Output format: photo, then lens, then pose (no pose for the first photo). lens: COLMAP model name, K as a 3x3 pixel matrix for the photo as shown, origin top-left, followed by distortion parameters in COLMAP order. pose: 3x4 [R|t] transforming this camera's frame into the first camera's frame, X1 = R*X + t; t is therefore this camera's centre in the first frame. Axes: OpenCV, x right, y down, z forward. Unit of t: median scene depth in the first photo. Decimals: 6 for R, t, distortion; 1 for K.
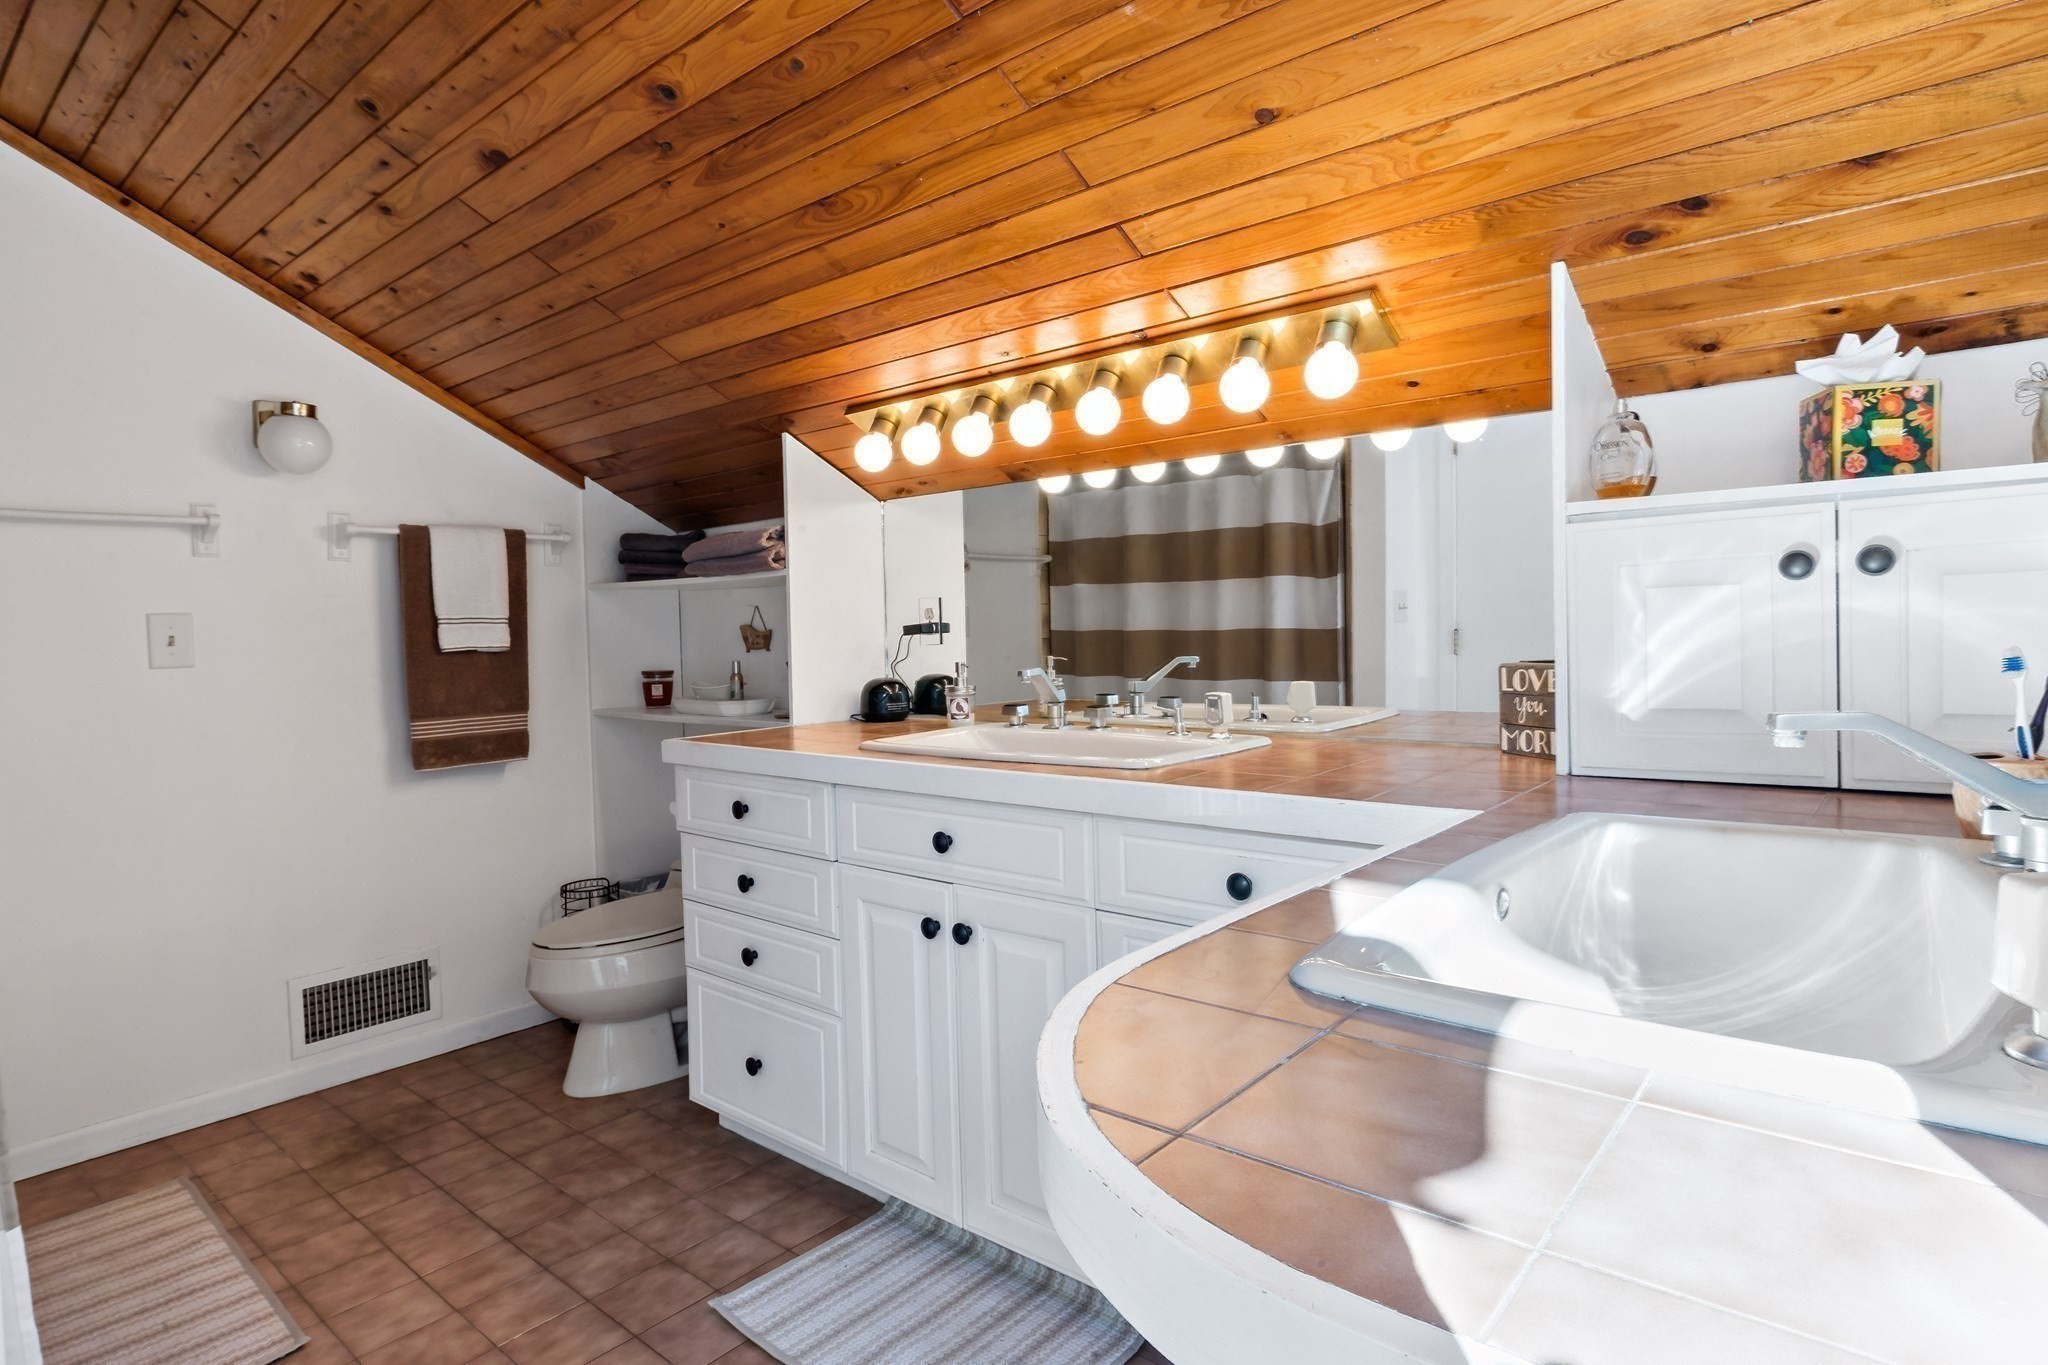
lens RADIAL K [[1124.0, 0, 1025.1], [0, 1124.0, 681.2], [0, 0, 1]] dist [-0.008074, 0.005643]
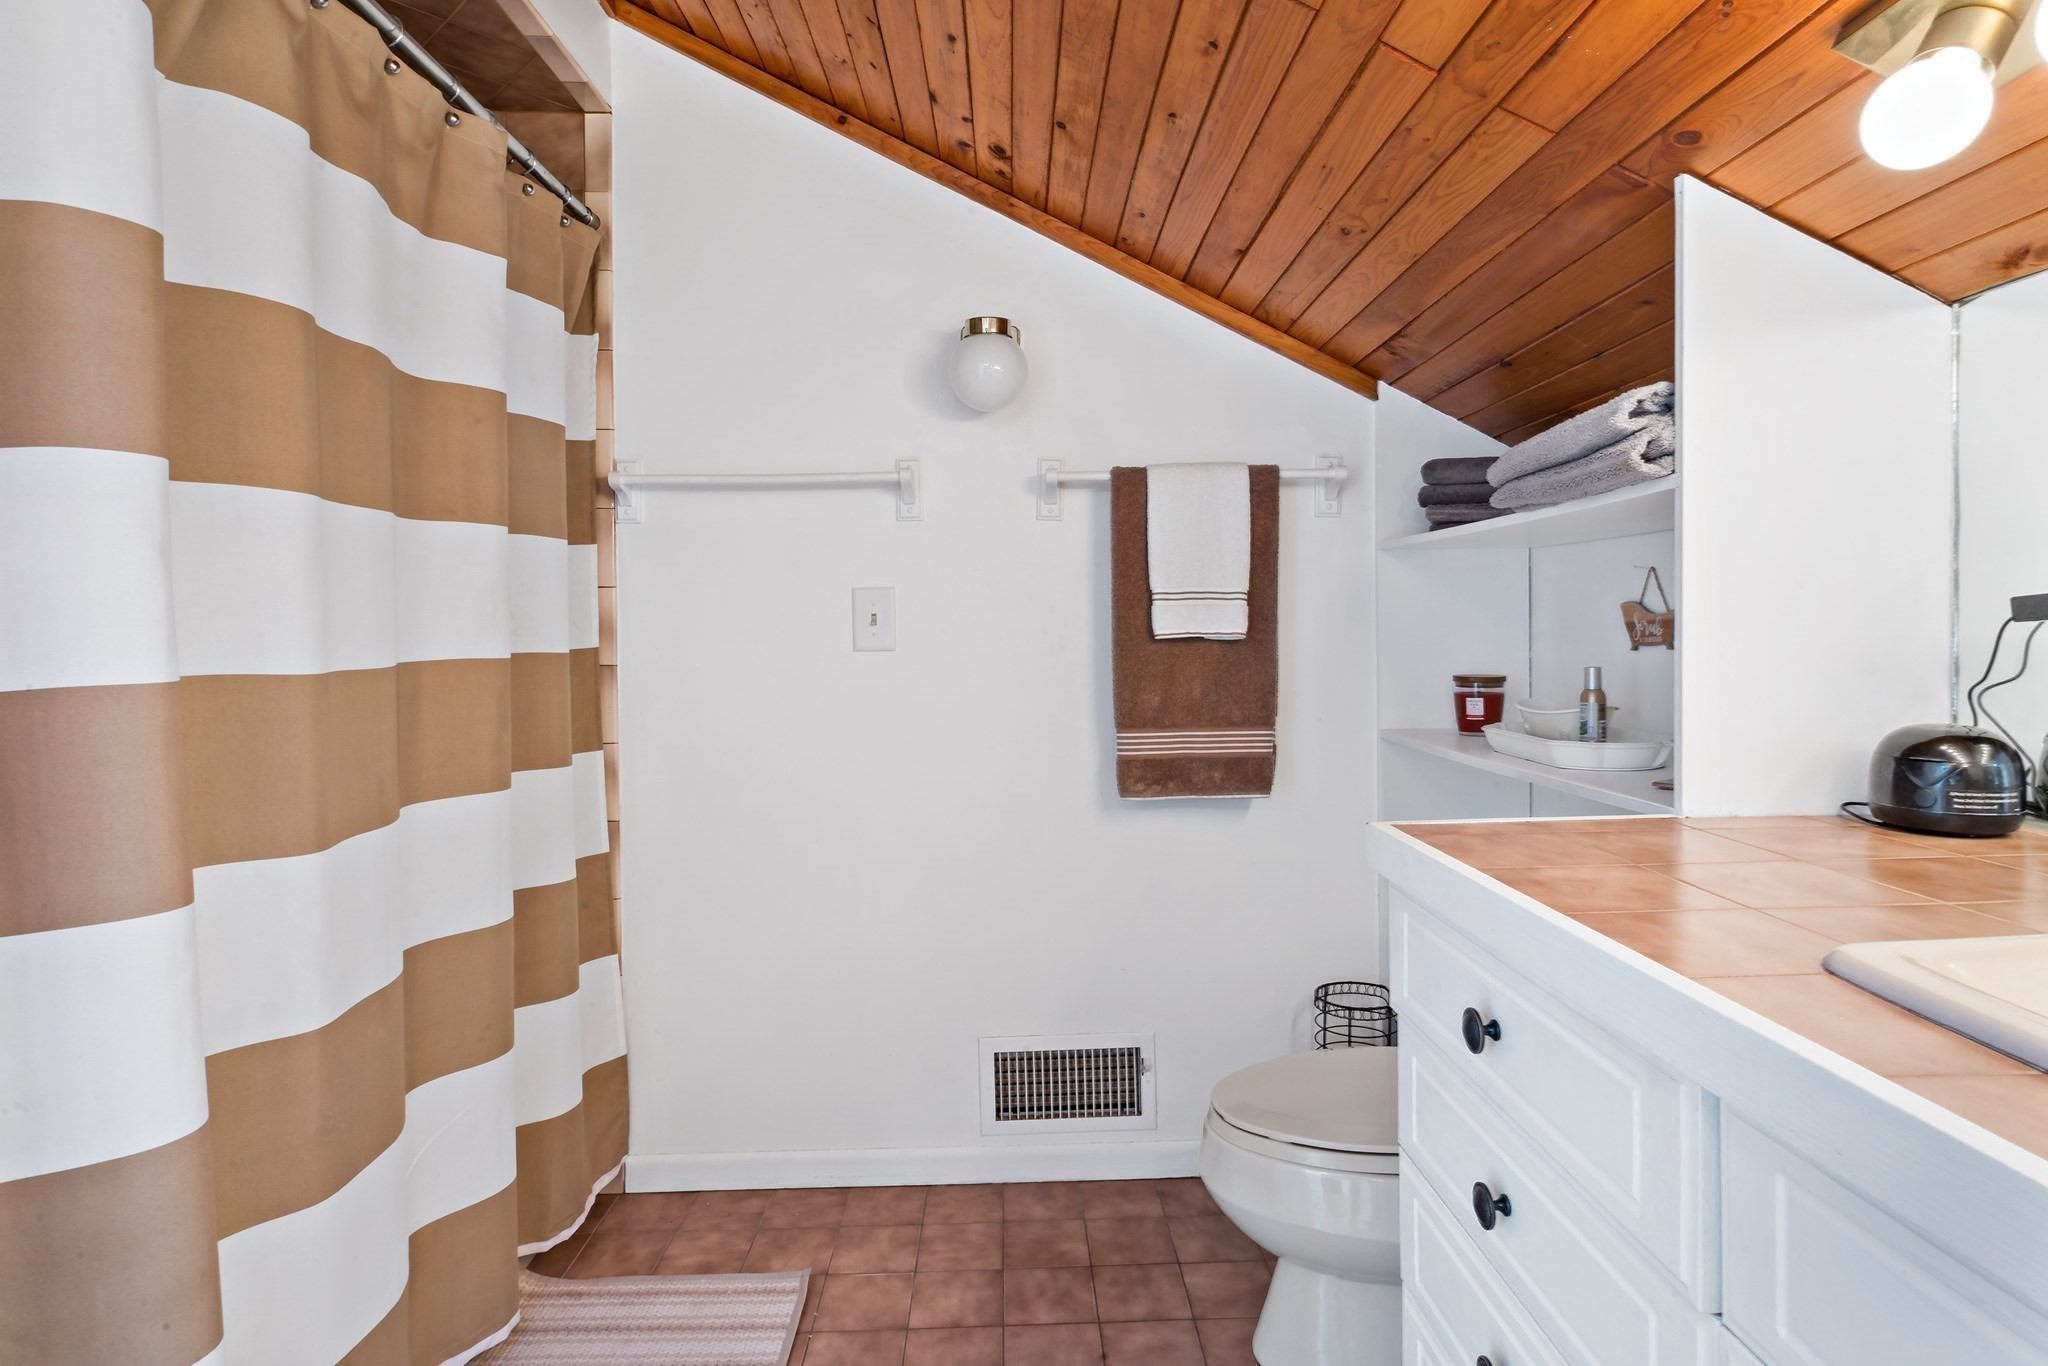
lens RADIAL K [[1100.2, 0, 1011.8], [0, 1100.2, 647.8], [0, 0, 1]] dist [0.003995, -0.001574]
pose [[0.667090, 0.027637, -0.744464, -0.052229], [-0.040329, 0.999186, 0.000955, -0.017501], [0.743884, 0.029387, 0.667662, 0.463063]]
